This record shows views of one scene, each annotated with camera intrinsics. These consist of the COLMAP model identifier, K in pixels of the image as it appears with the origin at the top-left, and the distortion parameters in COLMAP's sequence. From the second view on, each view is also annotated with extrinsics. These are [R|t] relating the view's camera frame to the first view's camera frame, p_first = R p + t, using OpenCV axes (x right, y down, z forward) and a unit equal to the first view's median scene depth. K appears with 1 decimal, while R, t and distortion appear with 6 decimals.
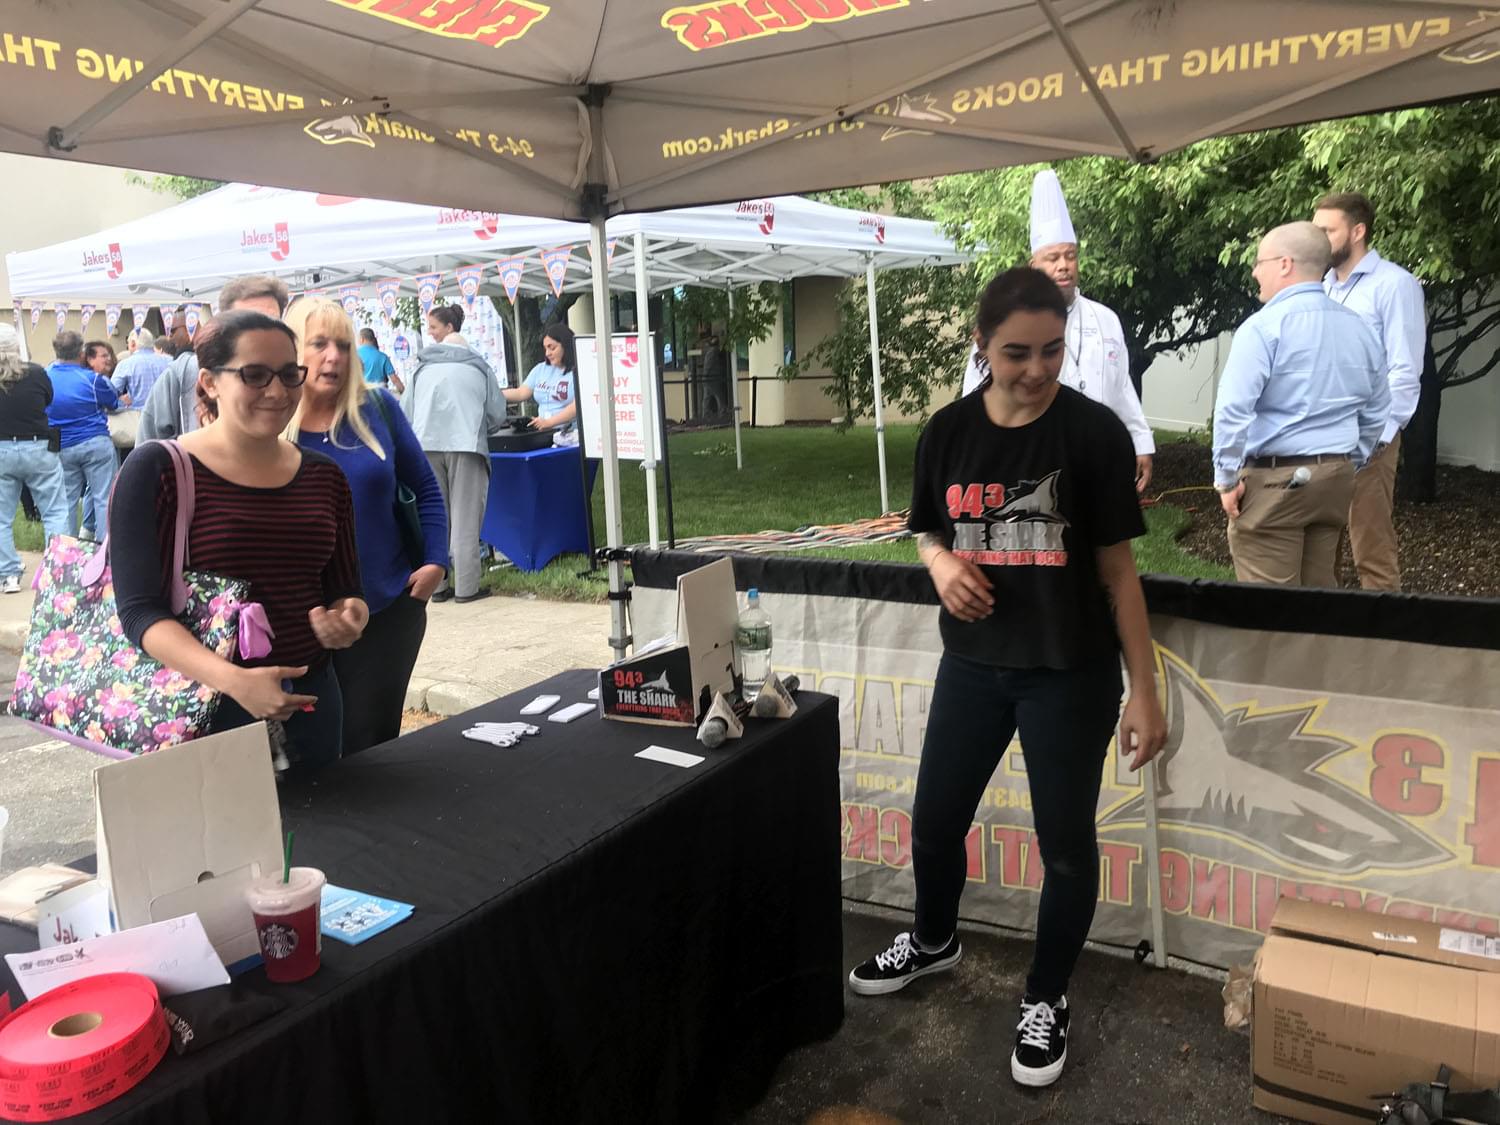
lens RADIAL K [[1233.0, 0, 751.5], [0, 1233.0, 557.3], [0, 0, 1]] dist [0.020632, -0.013064]
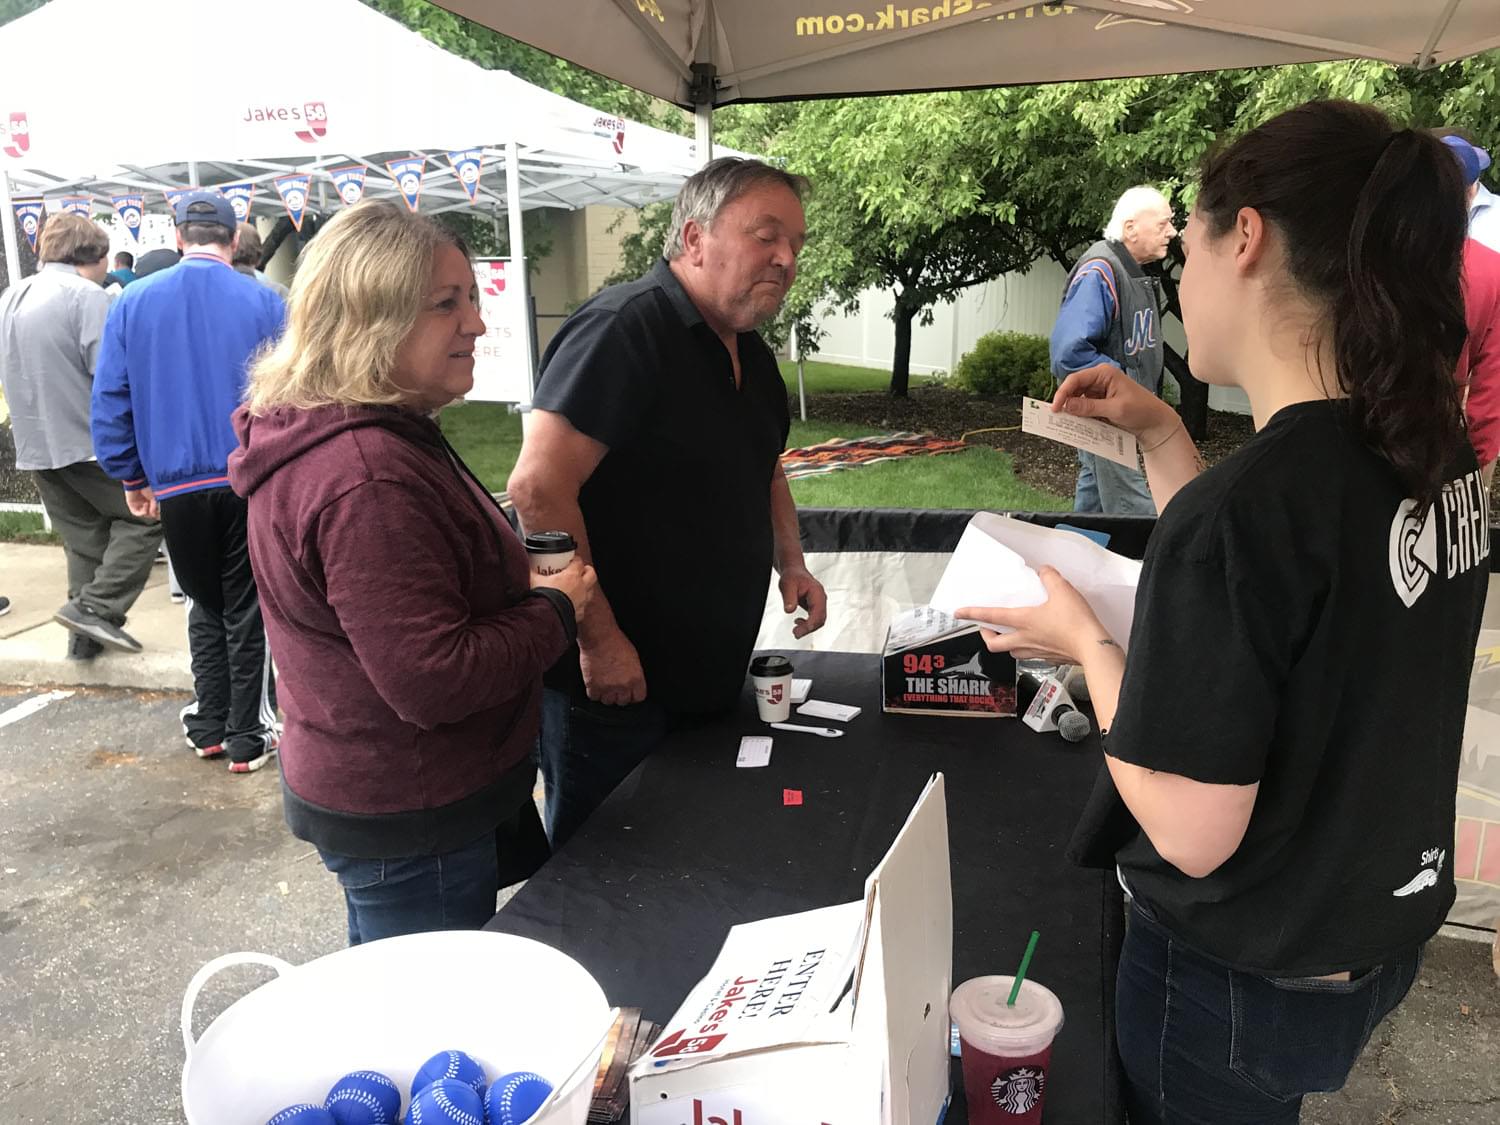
lens RADIAL K [[1233.0, 0, 751.8], [0, 1233.0, 551.4], [0, 0, 1]] dist [0.020632, -0.013064]
pose [[0.963788, -0.036185, 0.264203, -0.376045], [0.025527, 0.998720, 0.043661, -0.013660], [-0.265444, -0.035336, 0.963478, 0.210479]]
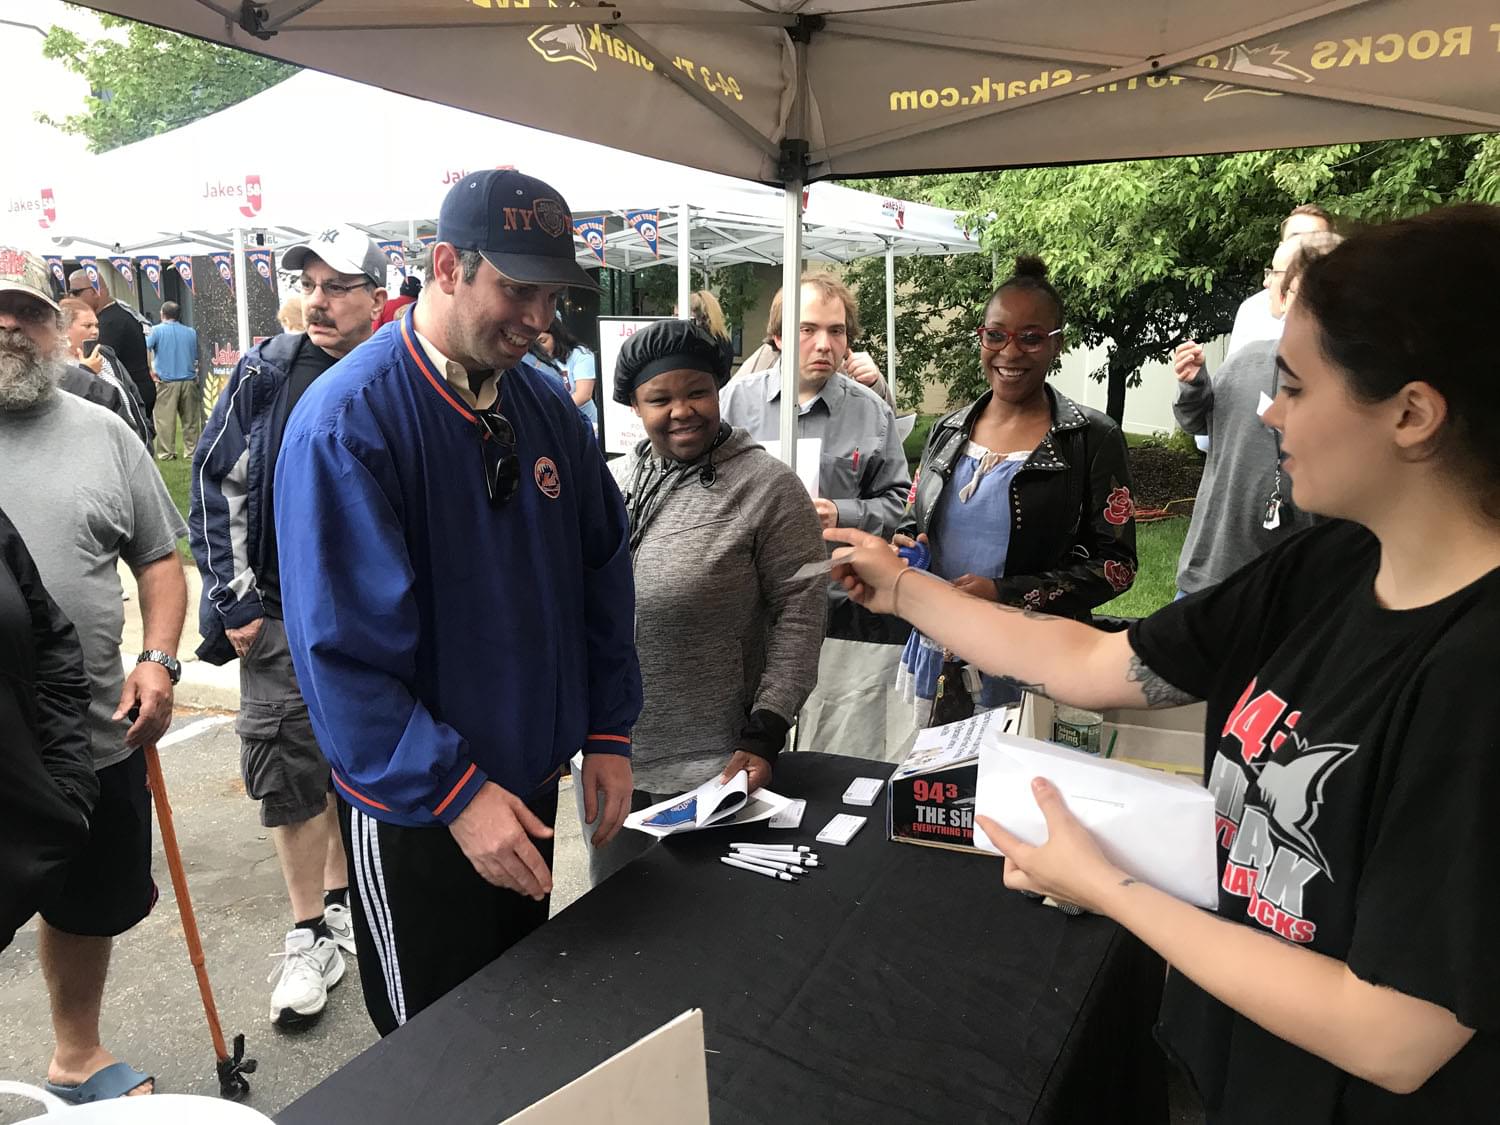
lens RADIAL K [[1233.0, 0, 750.9], [0, 1233.0, 553.9], [0, 0, 1]] dist [0.020632, -0.013064]
pose [[0.996121, 0.025794, 0.084134, -0.247309], [-0.026752, 0.999589, 0.010276, -0.046049], [-0.083835, -0.012487, 0.996401, 0.226109]]
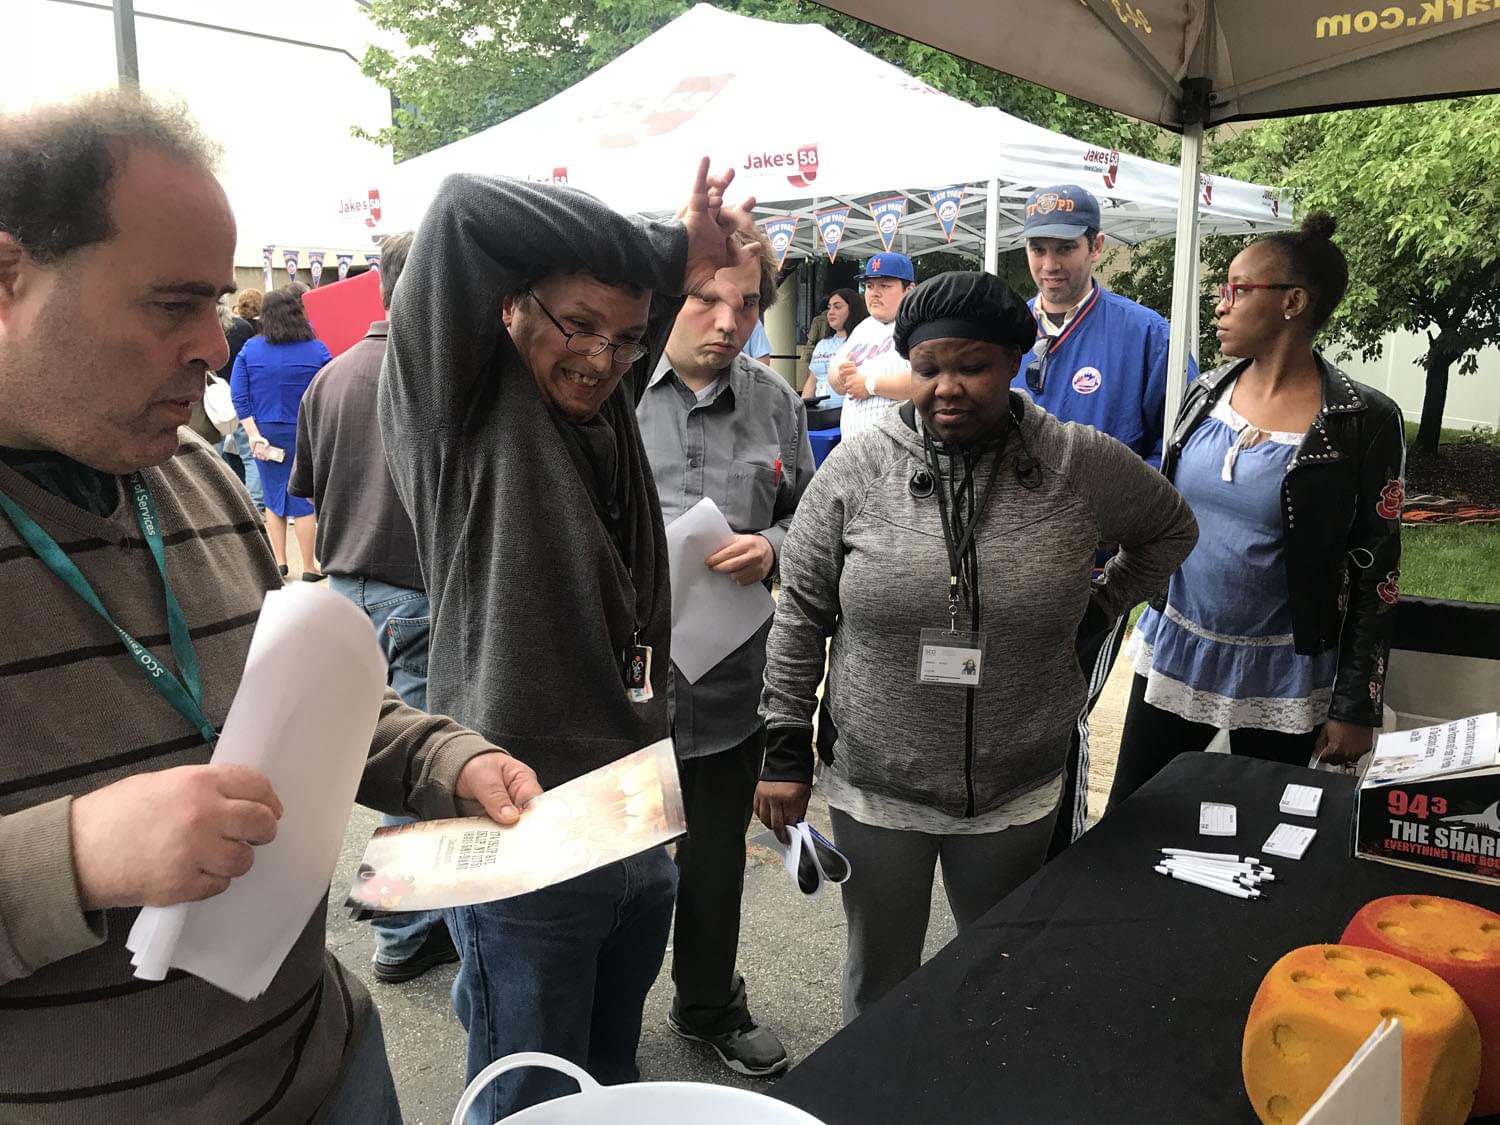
lens RADIAL K [[1233.0, 0, 755.7], [0, 1233.0, 544.0], [0, 0, 1]] dist [0.020632, -0.013064]
pose [[0.993268, 0.048993, -0.104968, -0.339204], [-0.048011, 0.998776, 0.011864, -0.026524], [0.105421, -0.006745, 0.994405, 0.277401]]
